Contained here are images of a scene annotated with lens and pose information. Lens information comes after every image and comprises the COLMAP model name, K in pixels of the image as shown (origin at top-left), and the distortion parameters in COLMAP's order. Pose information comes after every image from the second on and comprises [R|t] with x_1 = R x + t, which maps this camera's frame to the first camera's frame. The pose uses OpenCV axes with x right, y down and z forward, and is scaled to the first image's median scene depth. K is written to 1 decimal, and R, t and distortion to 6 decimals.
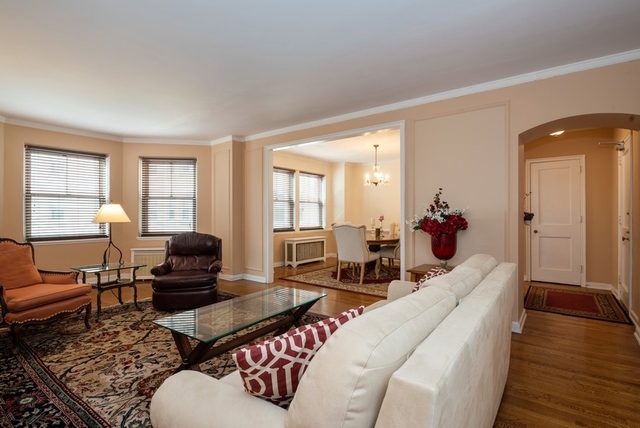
lens RADIAL K [[310.6, 0, 324.0], [0, 310.6, 216.0], [0, 0, 1]] dist [0.006336, 0.000243]
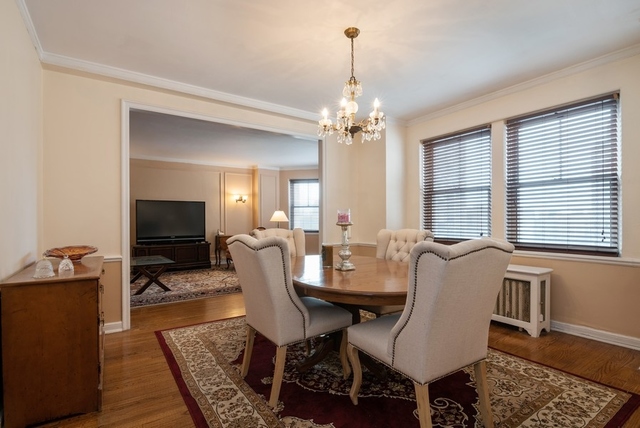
lens RADIAL K [[310.6, 0, 321.8], [0, 310.6, 220.6], [0, 0, 1]] dist [0.006336, 0.000243]
pose [[-0.321294, 0.000988, -0.946979, 0.491585], [-0.000292, 0.999999, 0.001142, 0.005920], [0.946979, 0.000644, -0.321293, 0.974354]]
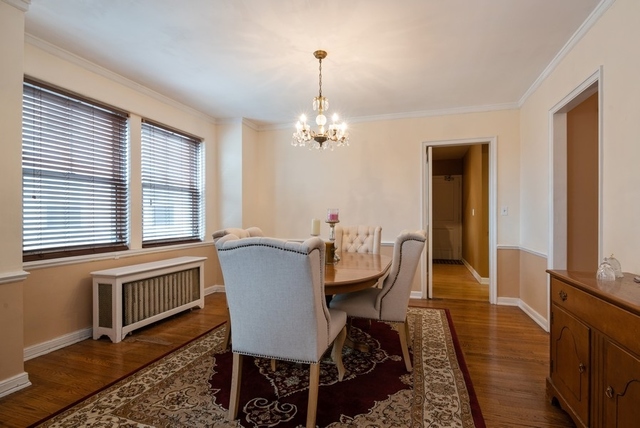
lens RADIAL K [[310.6, 0, 331.4], [0, 310.6, 217.3], [0, 0, 1]] dist [0.006336, 0.000243]
pose [[0.934985, -0.005265, 0.354649, 0.021950], [0.005971, 0.999982, -0.000898, 0.004855], [-0.354638, 0.002957, 0.934999, 0.518341]]
